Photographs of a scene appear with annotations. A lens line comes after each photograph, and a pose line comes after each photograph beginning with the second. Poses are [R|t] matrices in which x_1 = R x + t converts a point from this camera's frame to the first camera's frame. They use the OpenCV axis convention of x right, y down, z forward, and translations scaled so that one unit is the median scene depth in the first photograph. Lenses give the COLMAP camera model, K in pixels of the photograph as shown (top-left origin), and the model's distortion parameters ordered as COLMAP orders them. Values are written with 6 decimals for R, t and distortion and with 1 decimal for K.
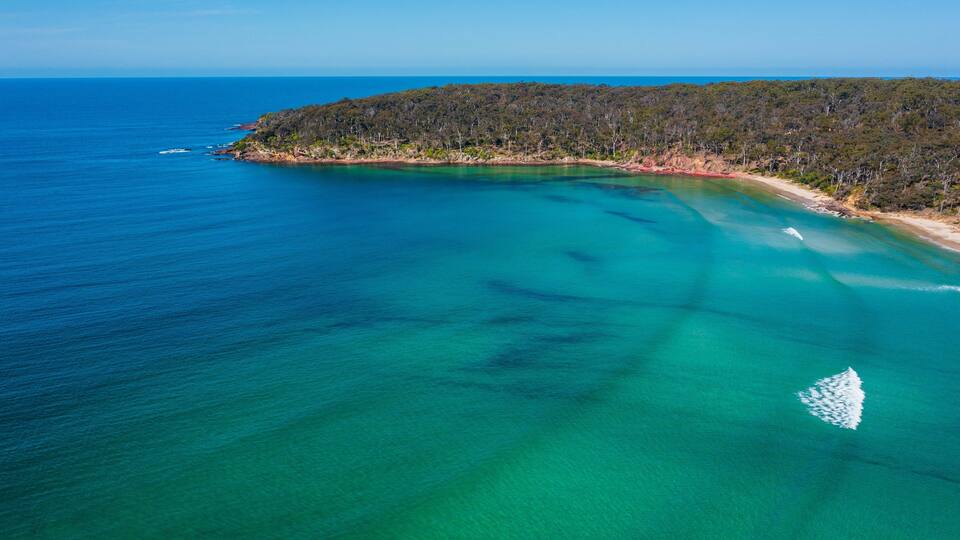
lens RADIAL K [[757.0, 0, 483.0], [0, 757.0, 275.8], [0, 0, 1]] dist [-0.026092, 0.023734]
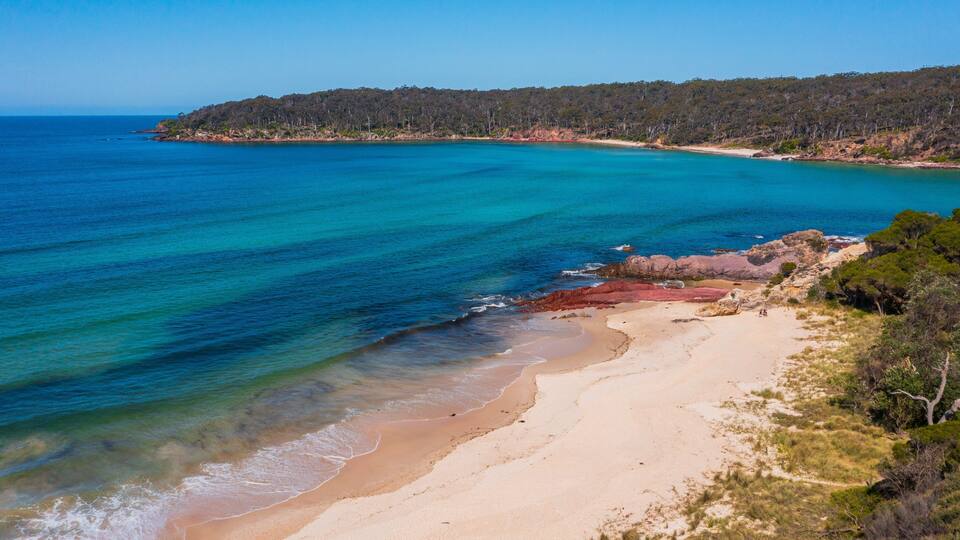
lens RADIAL K [[757.0, 0, 478.0], [0, 757.0, 268.7], [0, 0, 1]] dist [-0.026092, 0.023734]
pose [[0.979629, -0.037381, 0.197307, -0.109249], [0.049480, 0.997162, -0.056750, 0.141873], [-0.194626, 0.065357, 0.978698, -0.246659]]
